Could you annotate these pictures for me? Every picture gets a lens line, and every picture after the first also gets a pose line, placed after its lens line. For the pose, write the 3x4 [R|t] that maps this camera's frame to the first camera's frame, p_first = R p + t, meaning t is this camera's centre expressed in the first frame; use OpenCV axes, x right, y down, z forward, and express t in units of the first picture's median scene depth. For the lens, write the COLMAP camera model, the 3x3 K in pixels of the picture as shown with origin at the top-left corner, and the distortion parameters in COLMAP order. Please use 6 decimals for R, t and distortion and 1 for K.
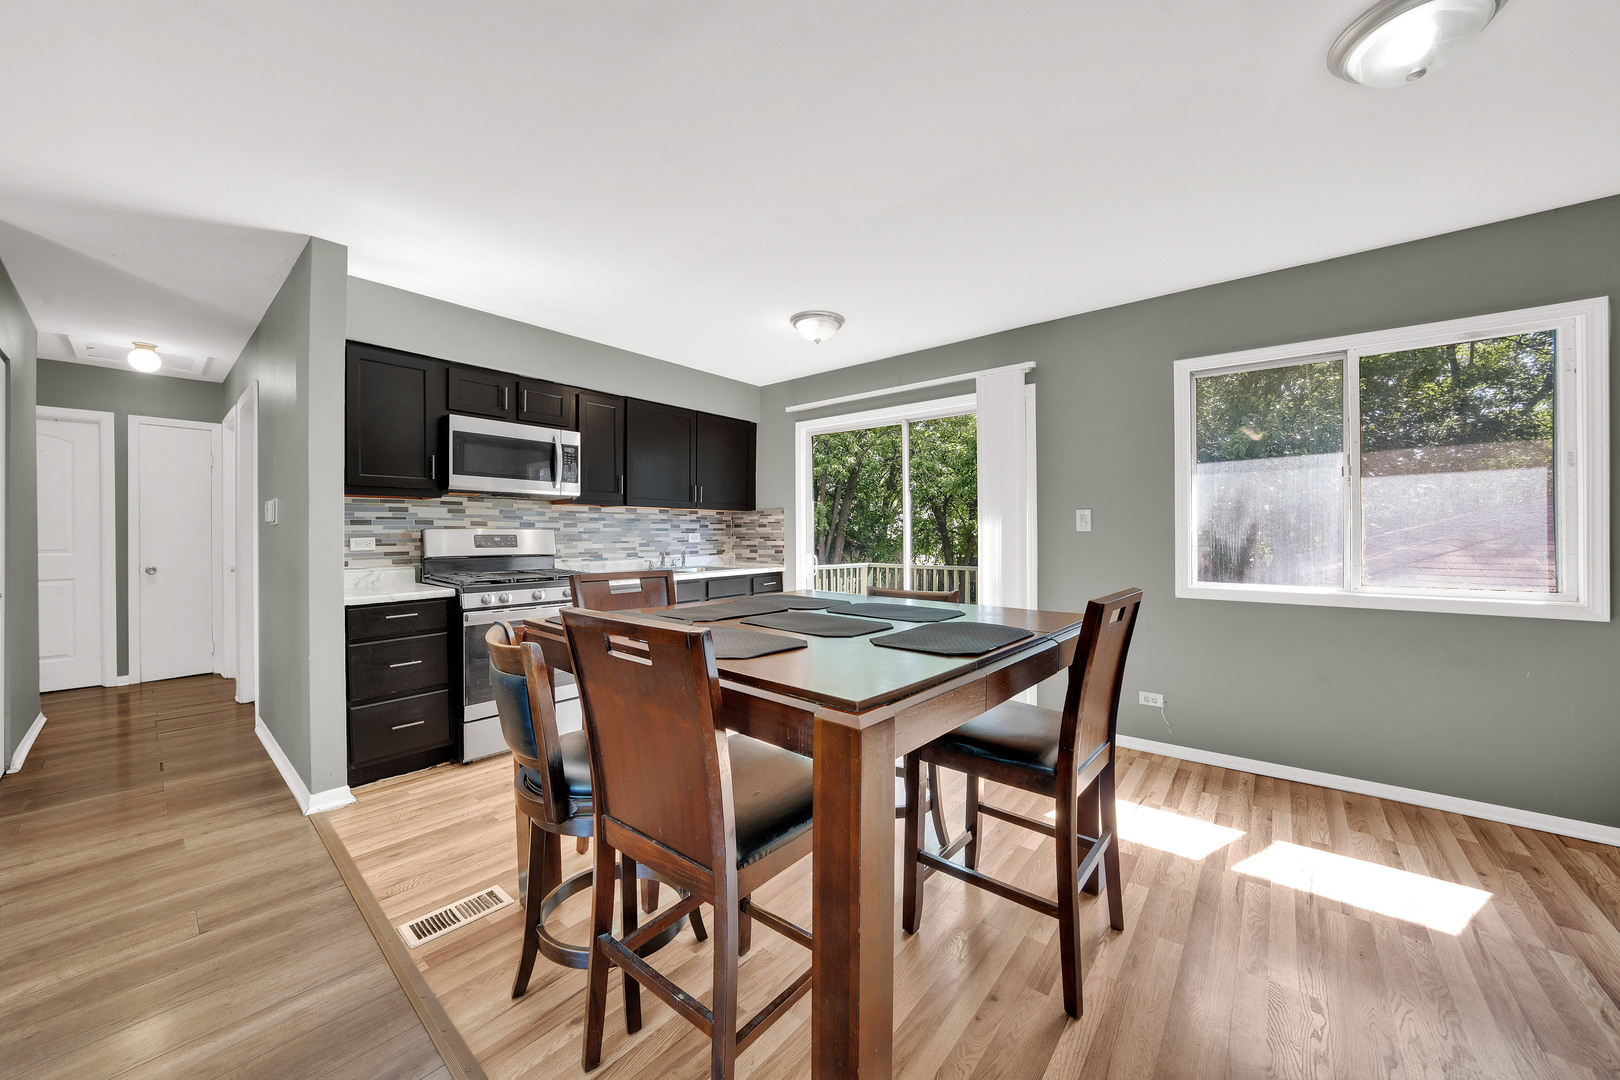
lens RADIAL K [[576.7, 0, 811.1], [0, 576.7, 537.1], [0, 0, 1]] dist [-0.029032, 0.004490]
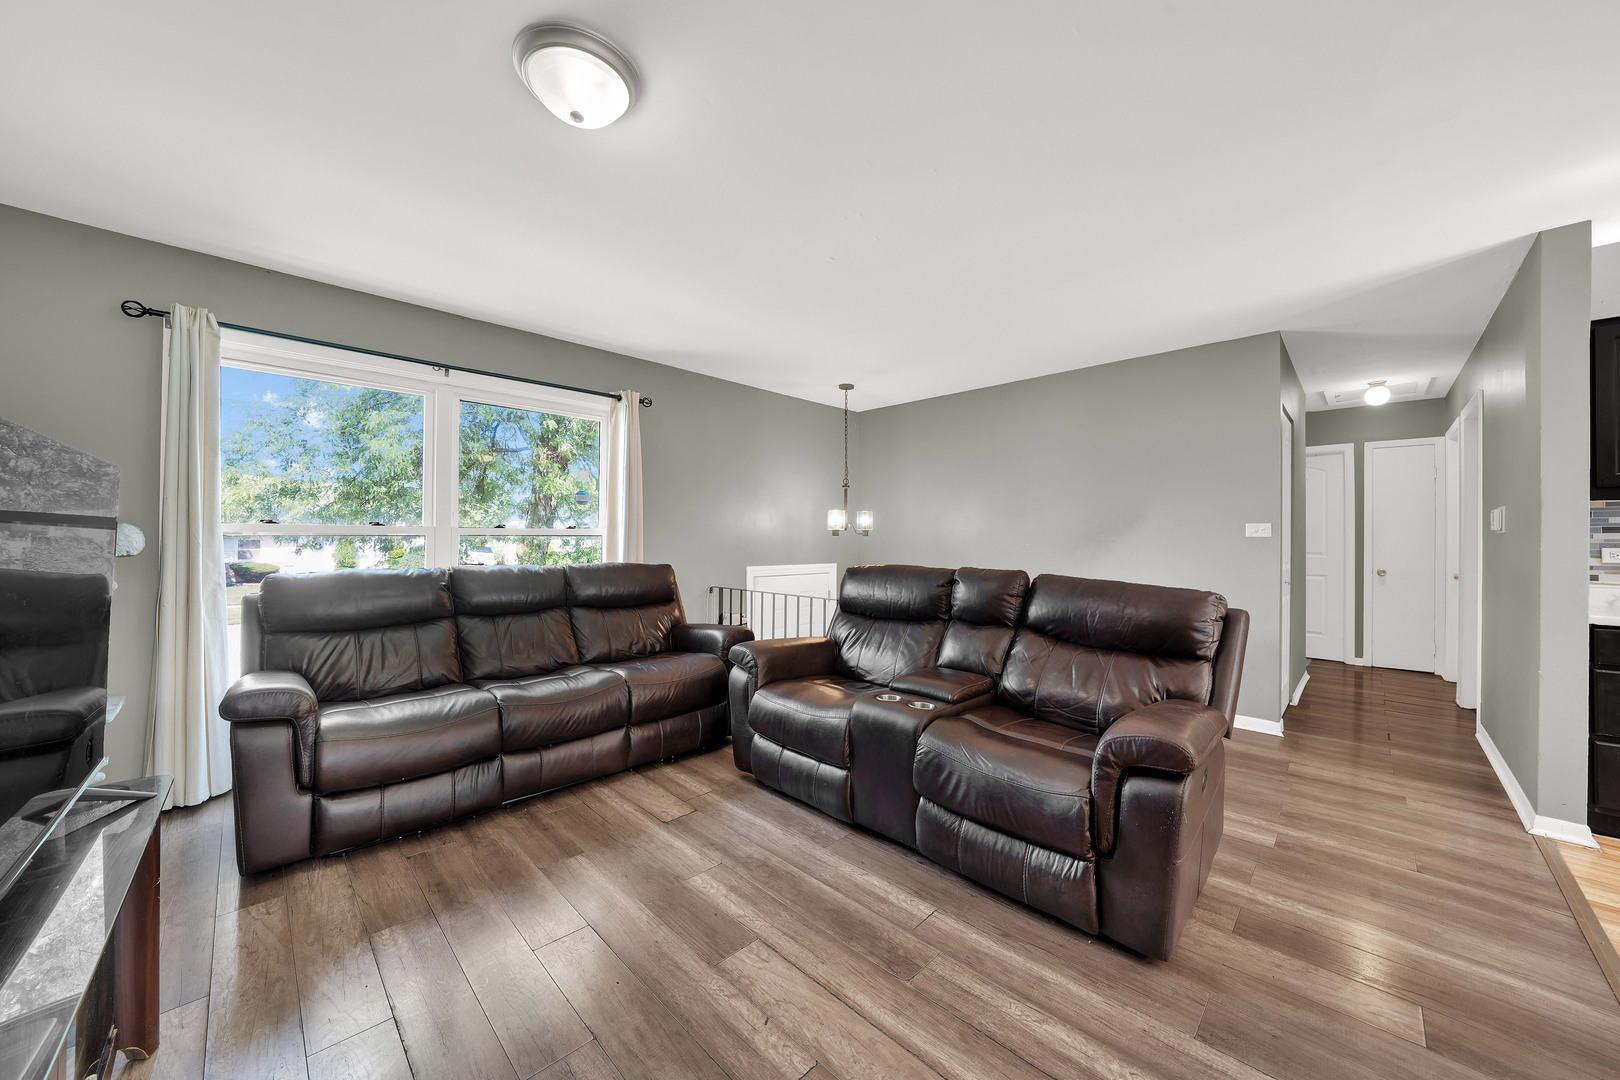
lens RADIAL K [[576.7, 0, 811.1], [0, 576.7, 537.1], [0, 0, 1]] dist [-0.029032, 0.004490]
pose [[-0.084930, -0.001446, -0.996386, 0.110559], [-0.011778, 0.999931, -0.000448, 0.000389], [0.996317, 0.011698, -0.084941, -0.110669]]
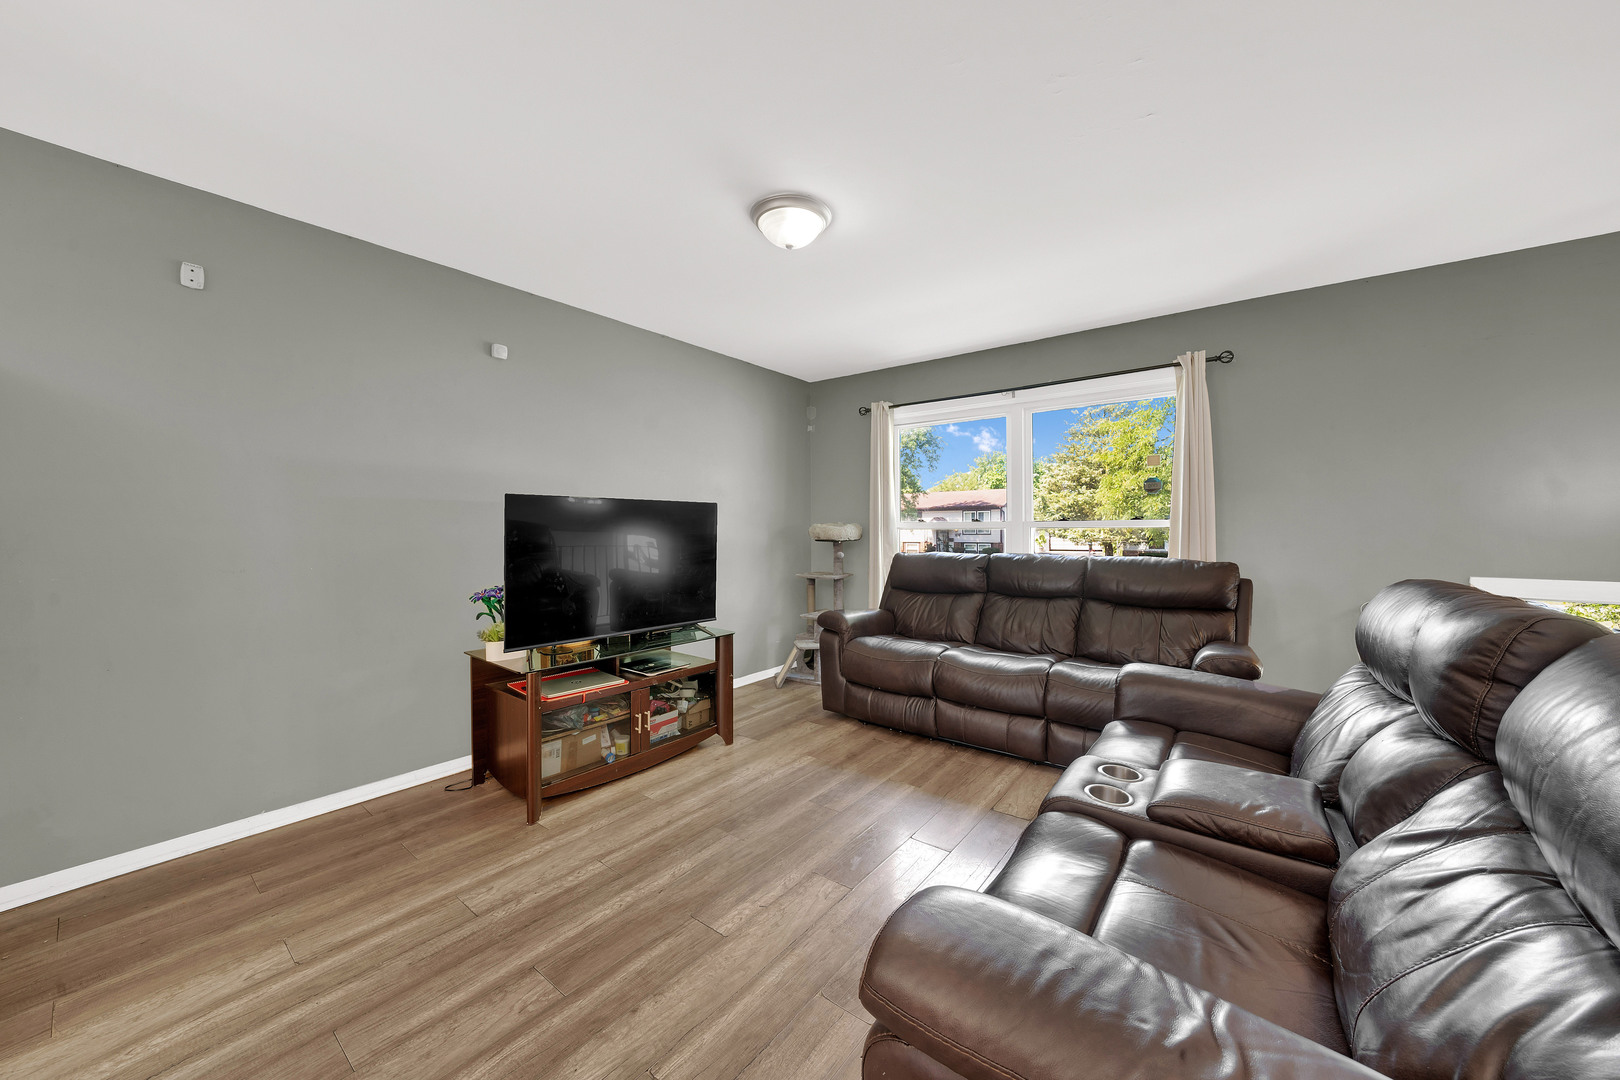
lens RADIAL K [[576.7, 0, 811.1], [0, 576.7, 537.1], [0, 0, 1]] dist [-0.029032, 0.004490]
pose [[-0.999119, 0.004775, -0.041701, -0.344386], [0.004062, 0.999844, 0.017184, 0.000418], [0.041777, 0.017000, -0.998982, 0.376404]]
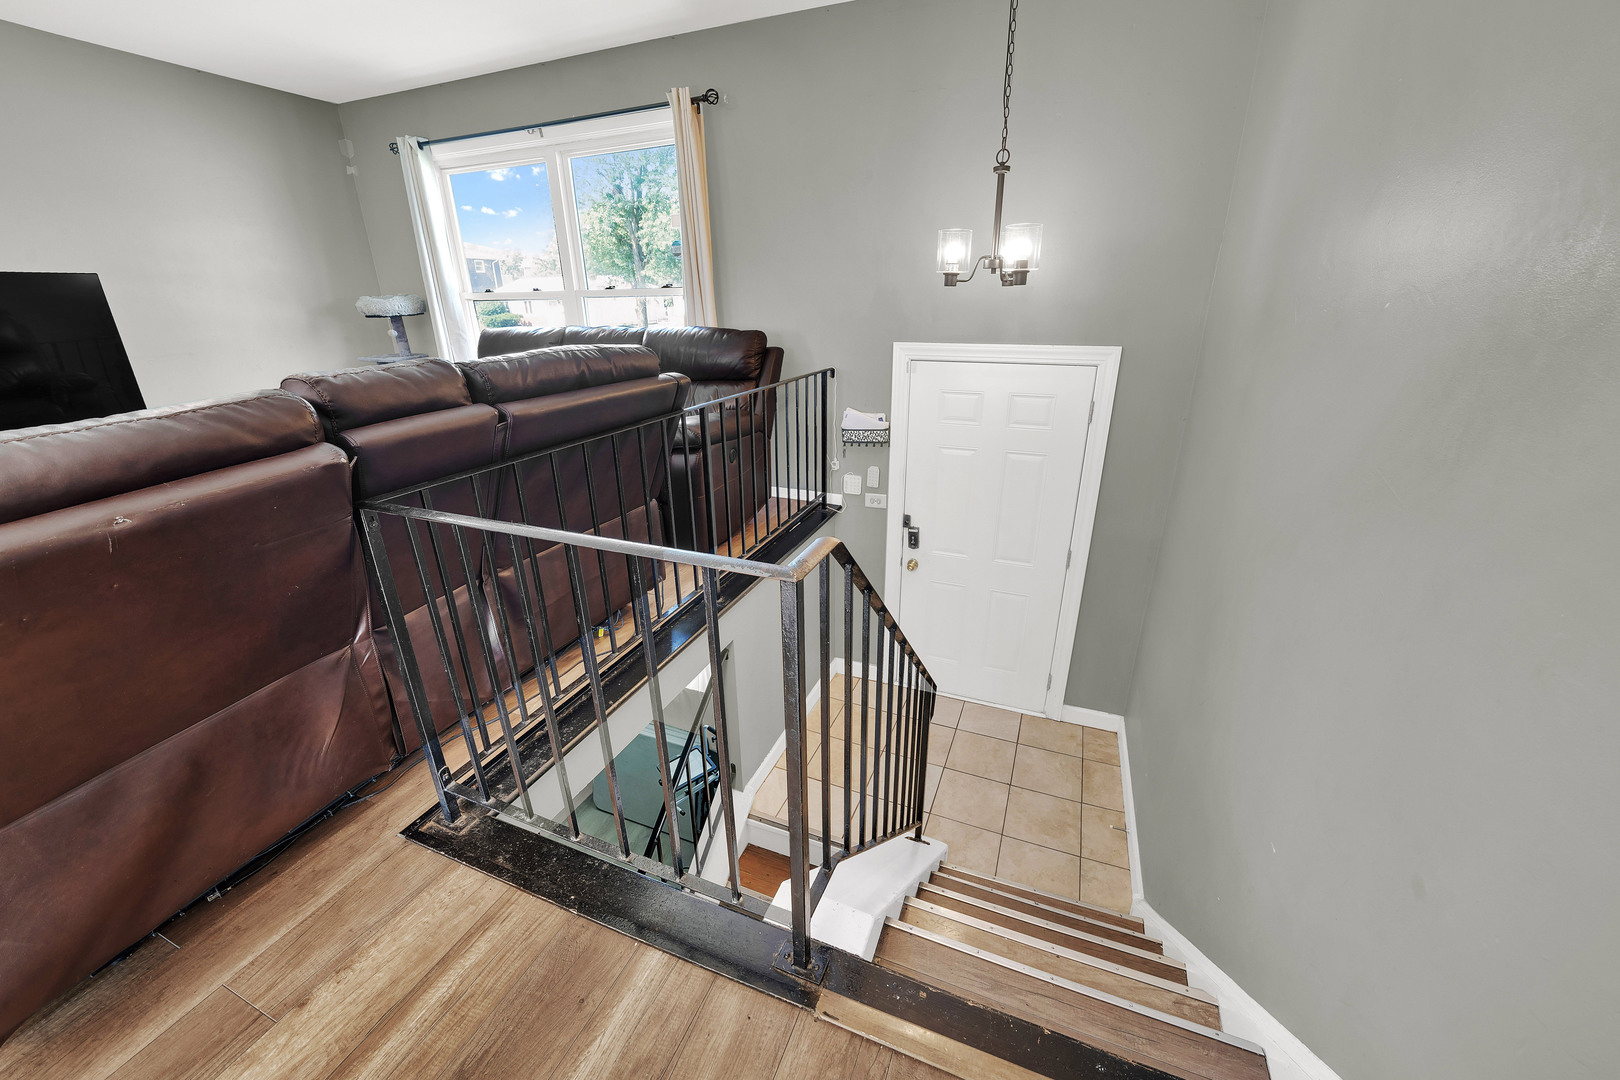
lens RADIAL K [[597.0, 0, 812.5], [0, 597.0, 539.9], [0, 0, 1]] dist [-0.027629, 0.005075]
pose [[-0.950563, 0.126723, -0.283498, -0.907342], [0.009984, 0.924944, 0.379973, 0.007000], [0.310371, 0.358358, -0.880483, 0.551468]]
